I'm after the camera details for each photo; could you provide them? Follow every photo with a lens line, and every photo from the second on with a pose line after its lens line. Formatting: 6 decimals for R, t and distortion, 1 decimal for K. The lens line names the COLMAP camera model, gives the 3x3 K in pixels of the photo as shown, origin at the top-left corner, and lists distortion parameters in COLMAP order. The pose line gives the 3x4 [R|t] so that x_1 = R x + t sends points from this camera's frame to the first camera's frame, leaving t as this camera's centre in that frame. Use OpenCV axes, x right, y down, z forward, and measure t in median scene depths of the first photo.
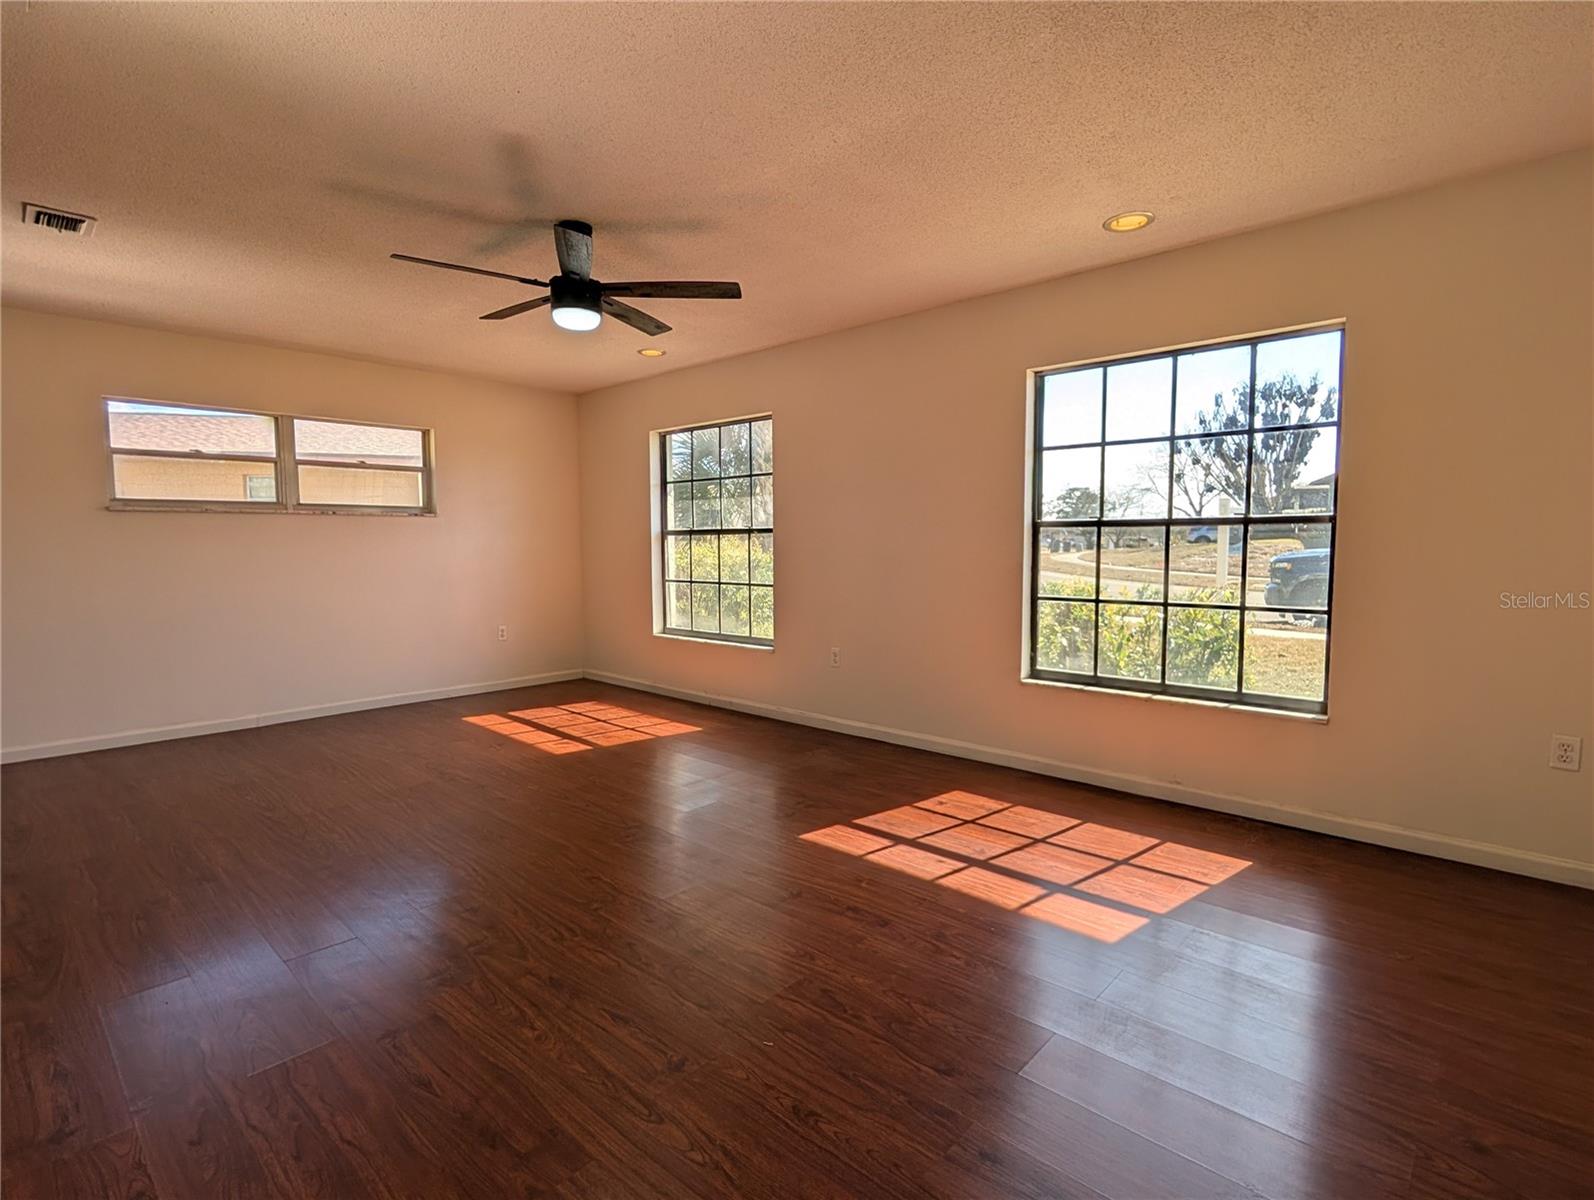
lens RADIAL K [[769.1, 0, 794.1], [0, 769.1, 598.8], [0, 0, 1]] dist [0.001698, -0.000480]
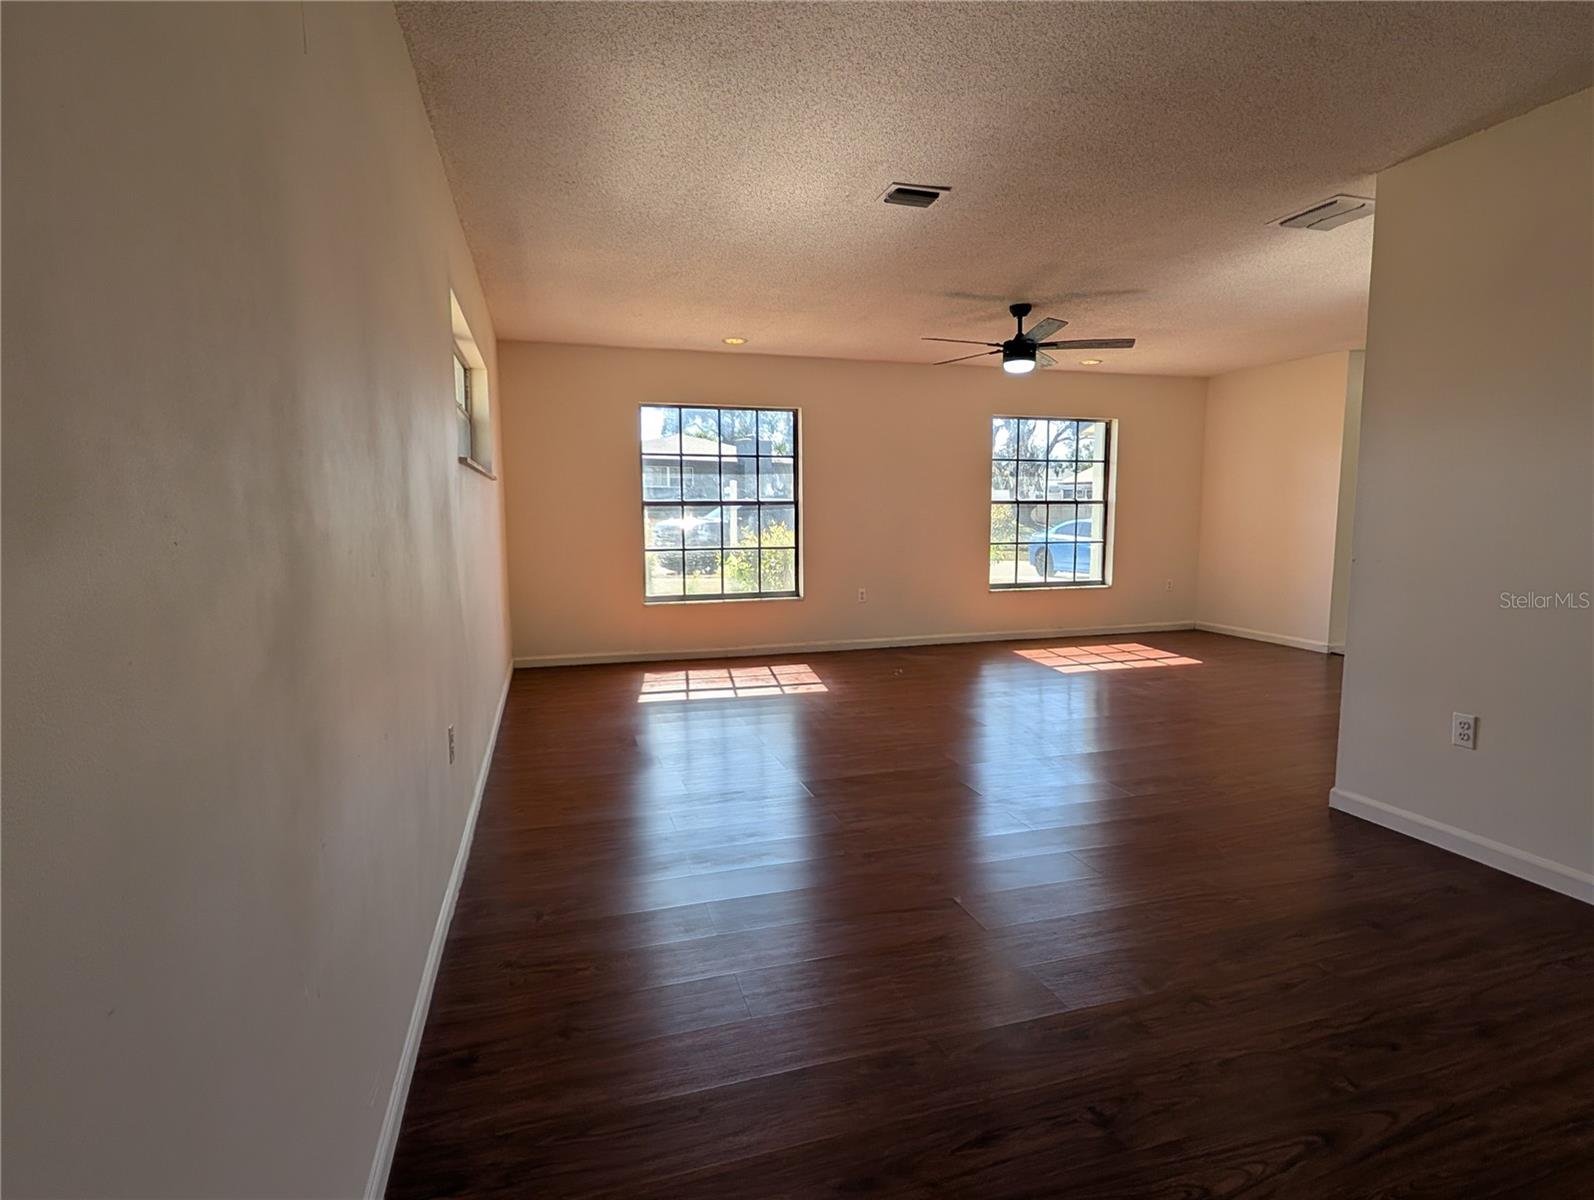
lens RADIAL K [[792.6, 0, 791.9], [0, 792.6, 585.2], [0, 0, 1]] dist [-0.002234, -0.000984]
pose [[0.522311, -0.068866, 0.849970, -1.638683], [0.067480, 0.996946, 0.039307, -0.010268], [-0.850081, 0.036826, 0.525362, 0.480630]]
